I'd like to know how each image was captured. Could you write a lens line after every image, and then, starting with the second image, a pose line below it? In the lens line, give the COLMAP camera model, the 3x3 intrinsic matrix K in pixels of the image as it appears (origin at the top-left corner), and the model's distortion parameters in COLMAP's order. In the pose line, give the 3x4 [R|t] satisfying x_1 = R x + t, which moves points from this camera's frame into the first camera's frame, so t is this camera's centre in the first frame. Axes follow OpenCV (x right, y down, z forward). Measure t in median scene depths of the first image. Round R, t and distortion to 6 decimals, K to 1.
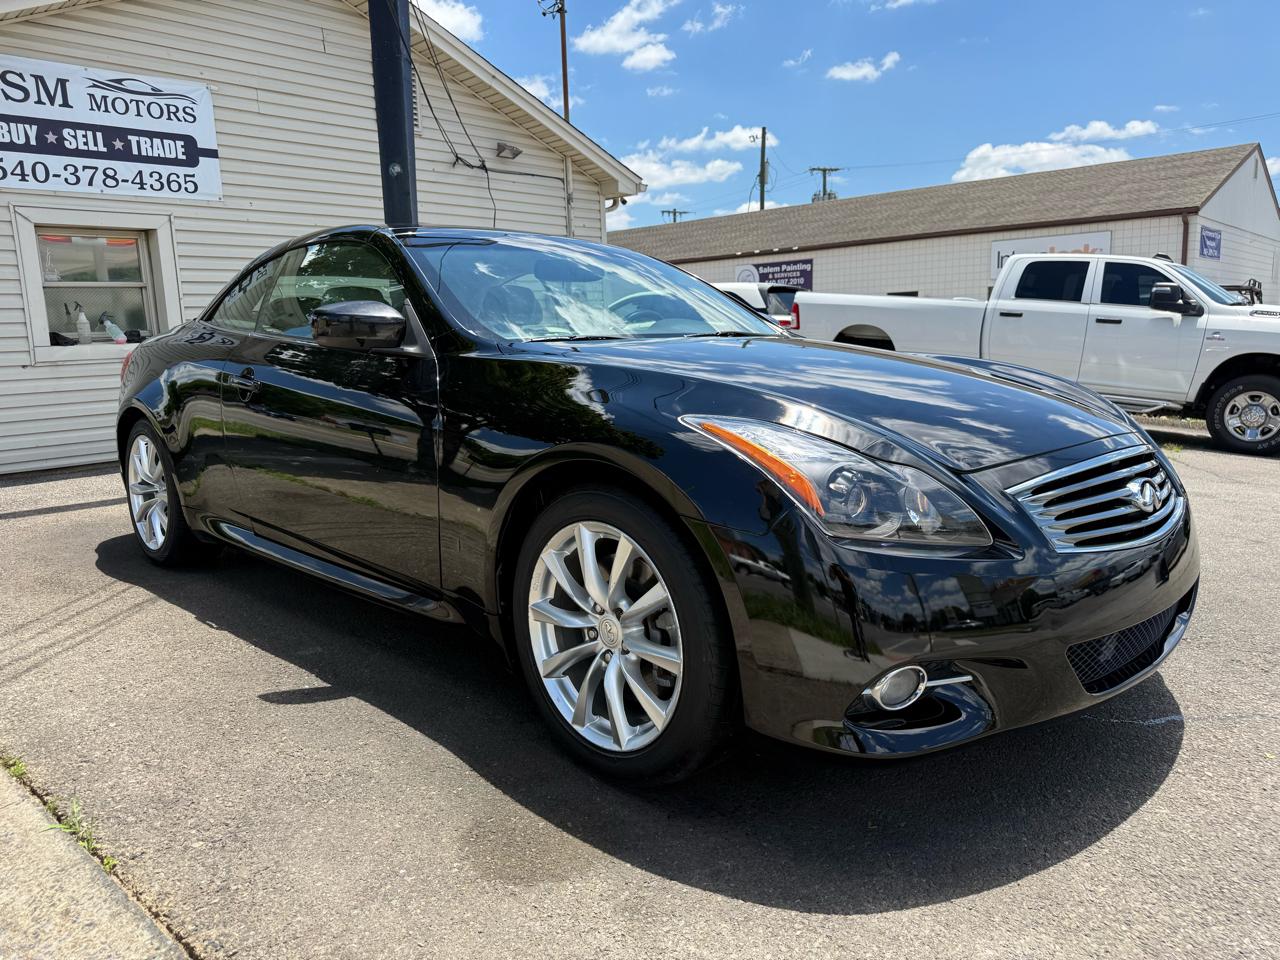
lens RADIAL K [[904.6, 0, 636.3], [0, 904.6, 479.6], [0, 0, 1]] dist [0.016276, -0.019372]
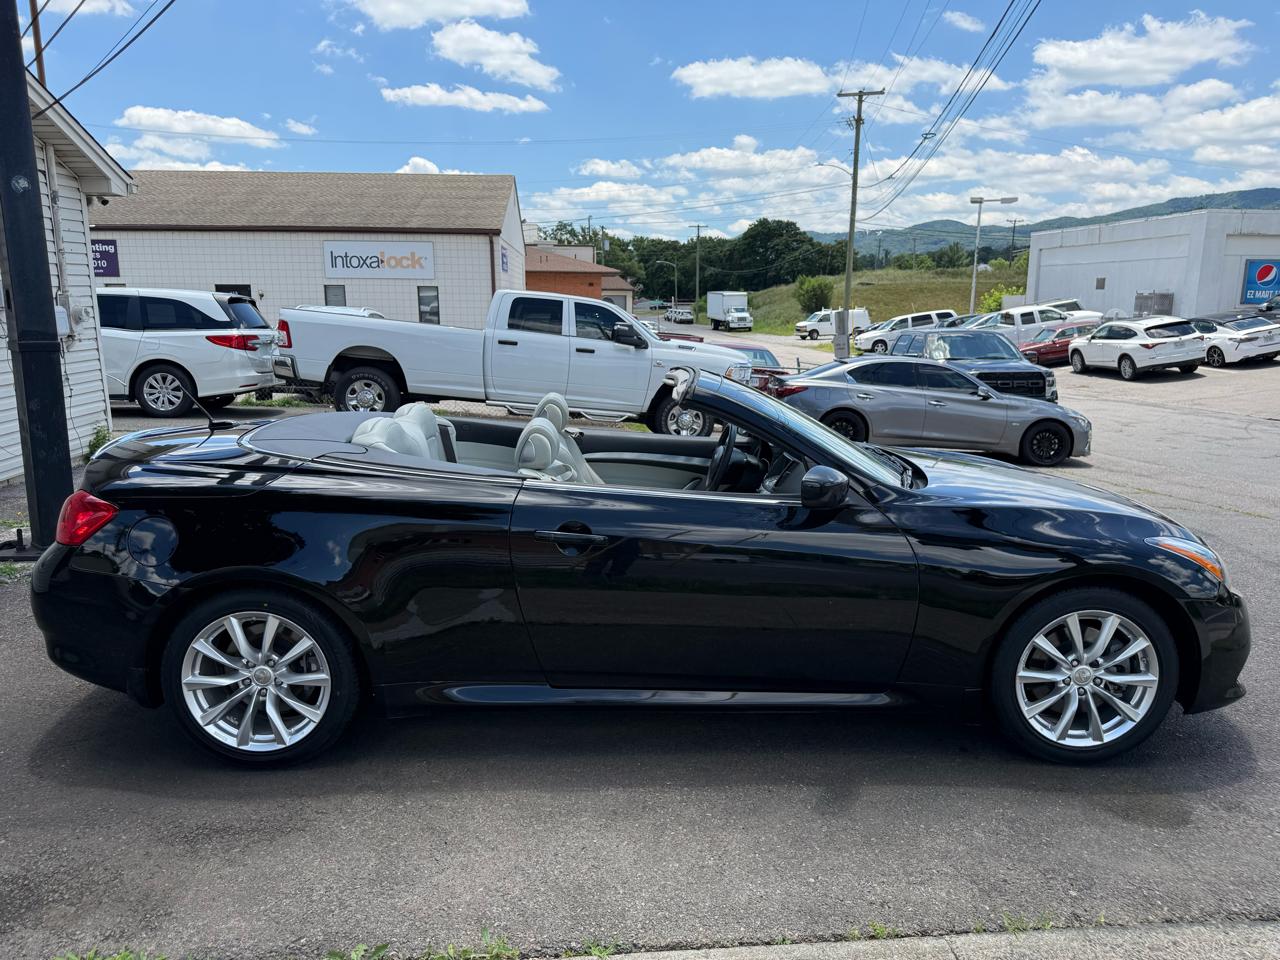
lens RADIAL K [[904.6, 0, 636.3], [0, 904.6, 479.6], [0, 0, 1]] dist [0.016276, -0.019372]
pose [[0.692348, -0.109242, 0.713246, -0.456612], [0.090595, 0.993812, 0.064273, -0.096365], [-0.715853, 0.020117, 0.697961, 0.113399]]
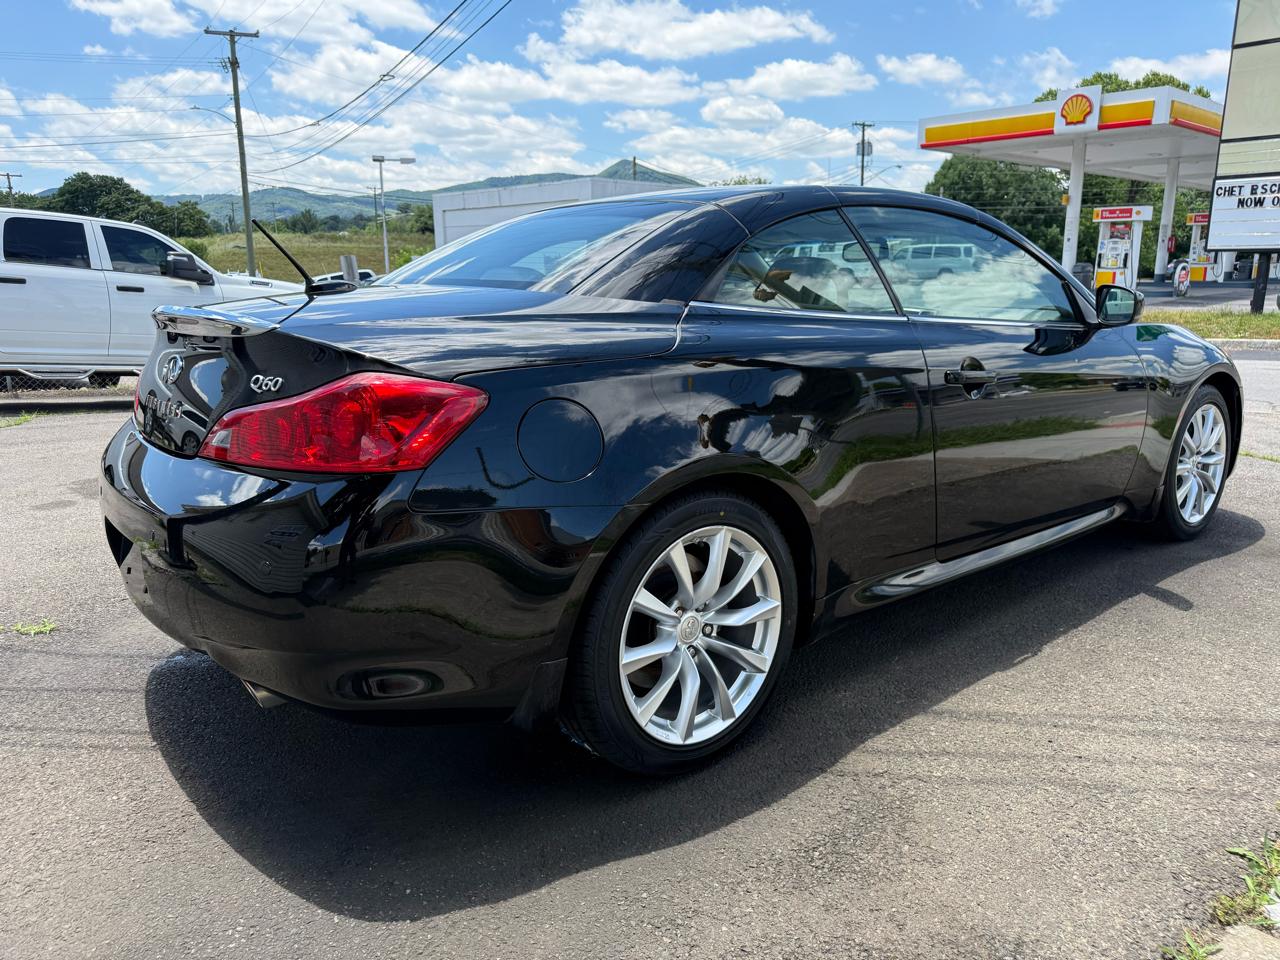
lens RADIAL K [[943.6, 0, 609.5], [0, 943.6, 453.2], [0, 0, 1]] dist [0.008718, -0.011405]
pose [[0.127989, -0.159489, 0.978868, -0.560729], [0.153921, 0.978221, 0.139258, -0.088753], [-0.979759, 0.132845, 0.149750, 0.512030]]
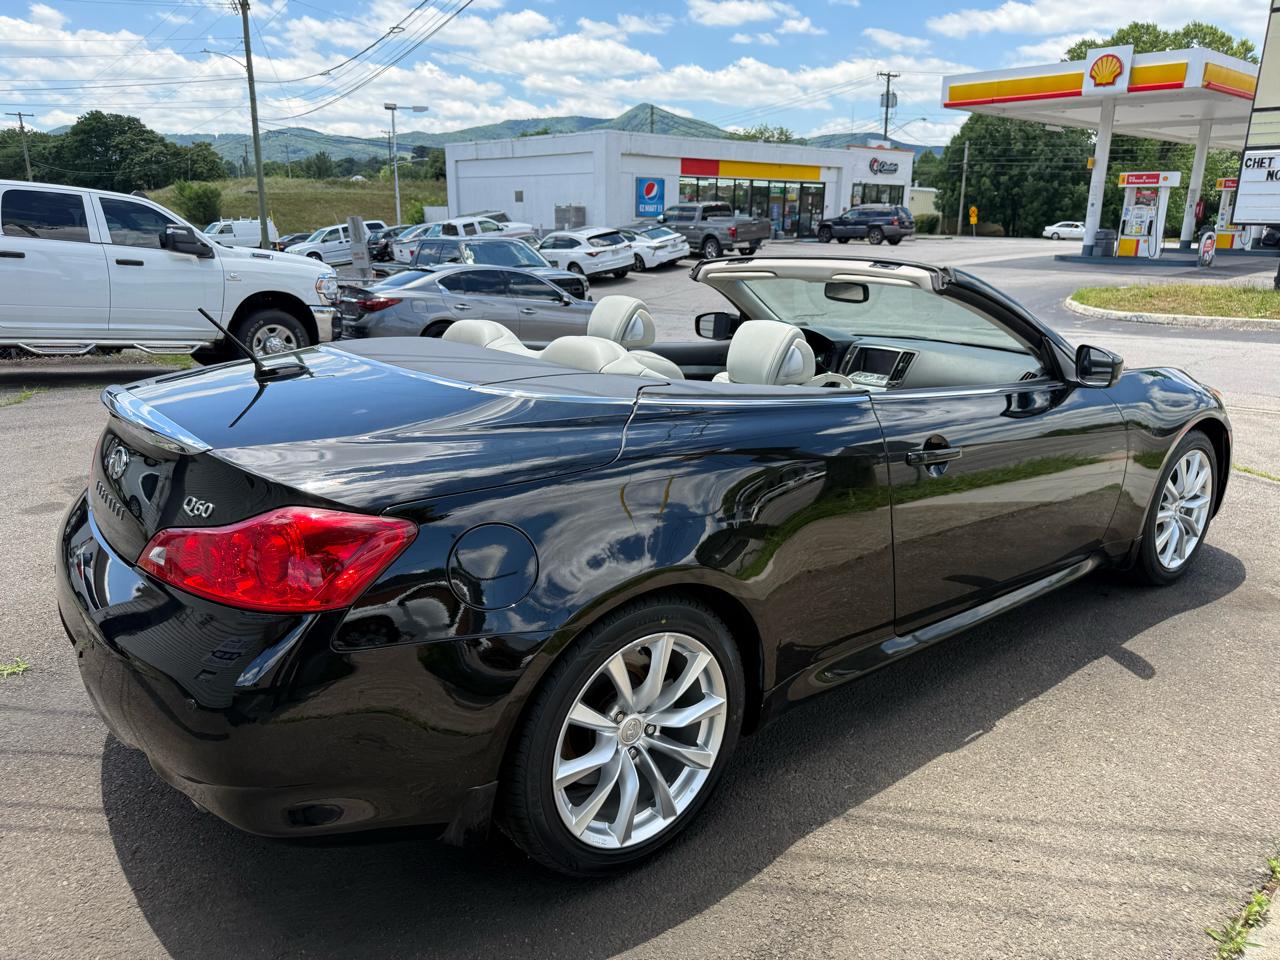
lens RADIAL K [[946.7, 0, 608.1], [0, 946.7, 456.8], [0, 0, 1]] dist [-0.000707, -0.000256]
pose [[0.146800, -0.211350, 0.966323, -0.547706], [0.138024, 0.971727, 0.191563, -0.131082], [-0.979489, 0.105255, 0.171821, 0.486250]]
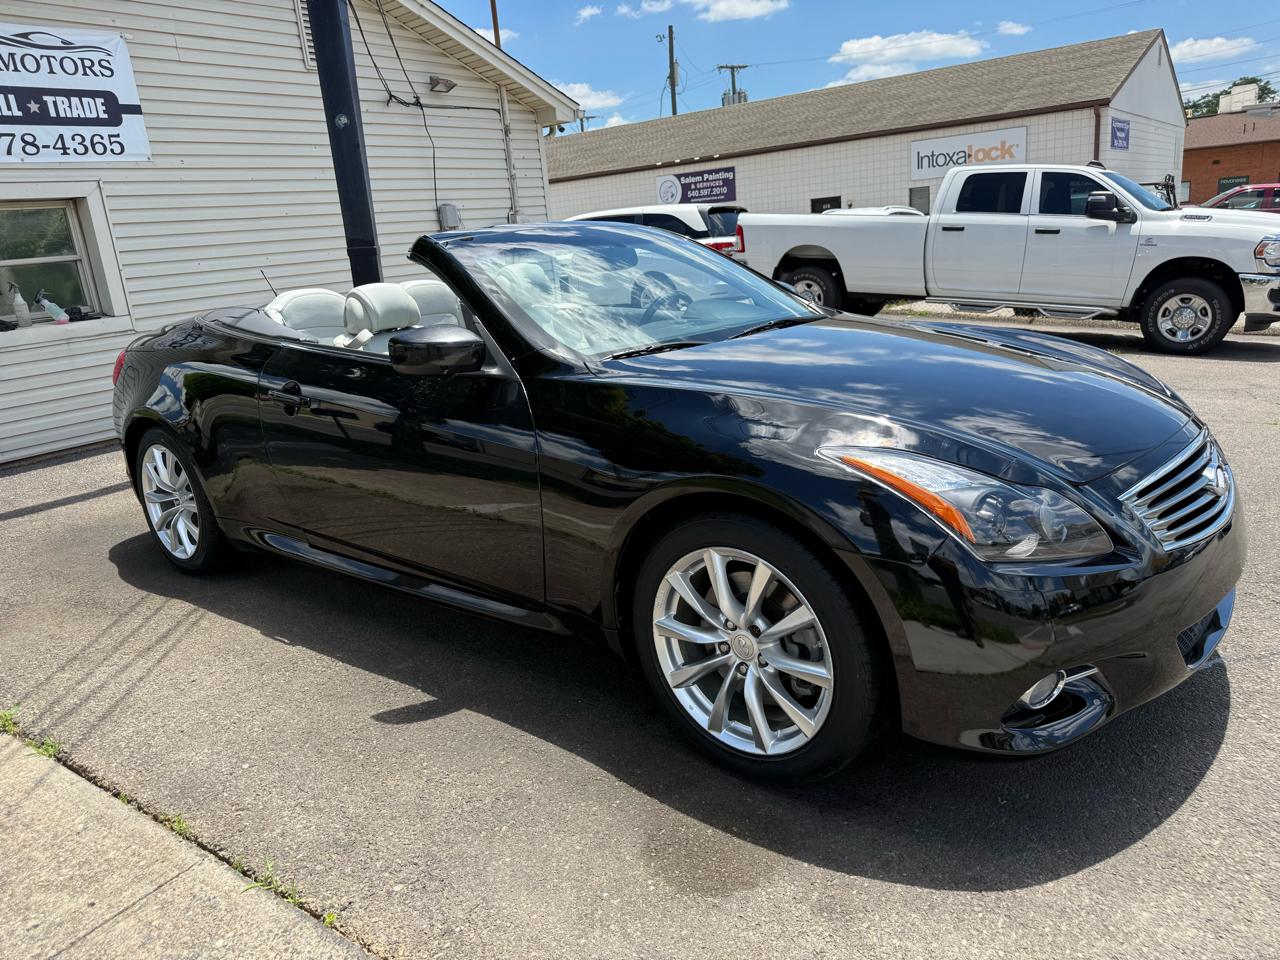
lens RADIAL K [[906.4, 0, 640.3], [0, 906.4, 486.6], [0, 0, 1]] dist [0.000196, -0.002059]
pose [[0.993589, -0.078685, 0.081173, -0.059265], [0.070030, 0.992060, 0.104463, -0.036826], [-0.088748, -0.098109, 0.991211, -0.007630]]
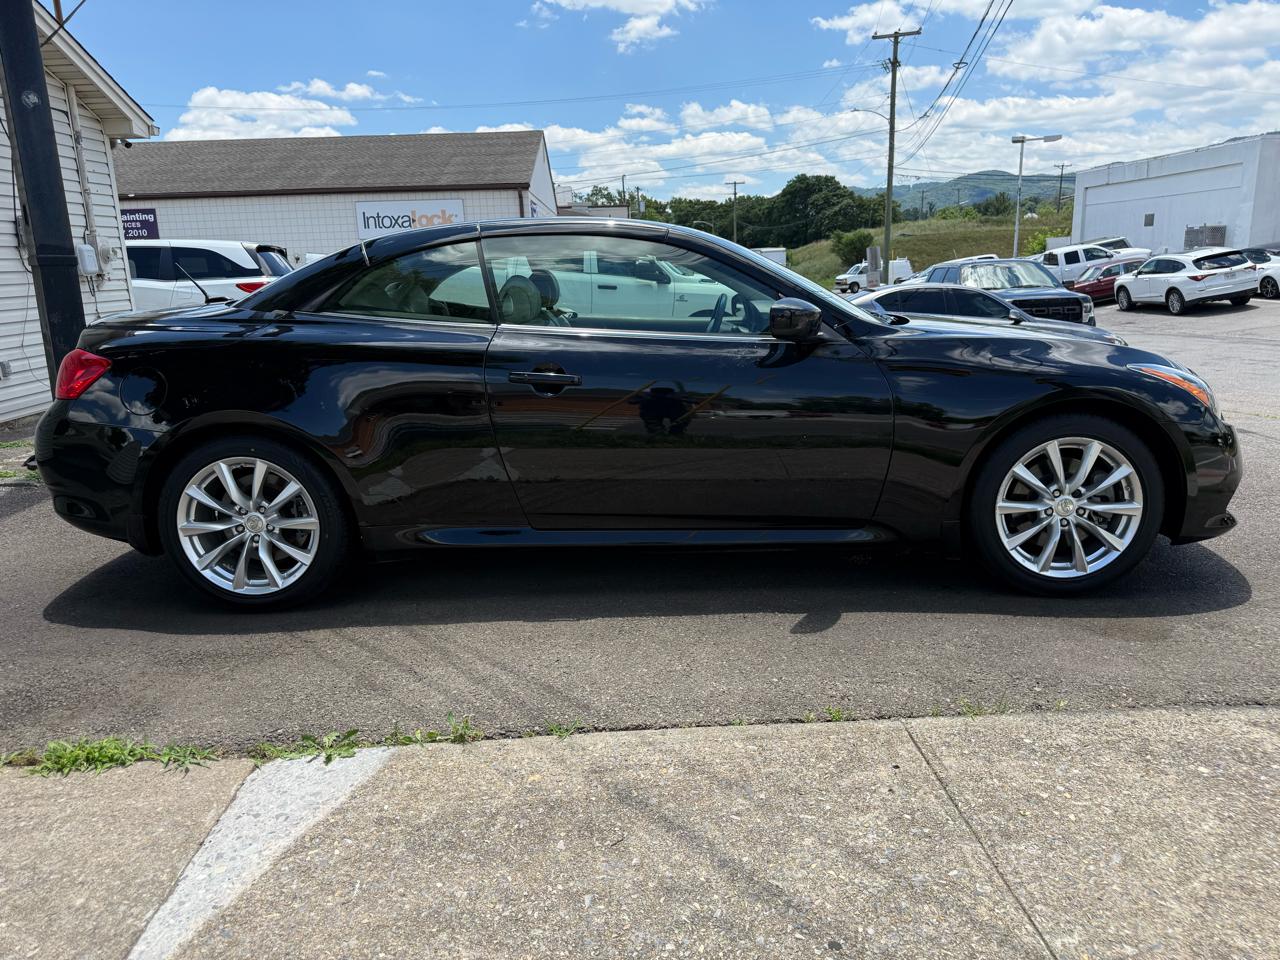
lens RADIAL K [[905.9, 0, 638.2], [0, 905.9, 477.4], [0, 0, 1]] dist [0.003576, -0.003521]
pose [[0.721500, -0.151175, 0.675710, -0.444121], [0.119430, 0.988419, 0.093614, -0.033602], [-0.682037, 0.013158, 0.731199, 0.088752]]
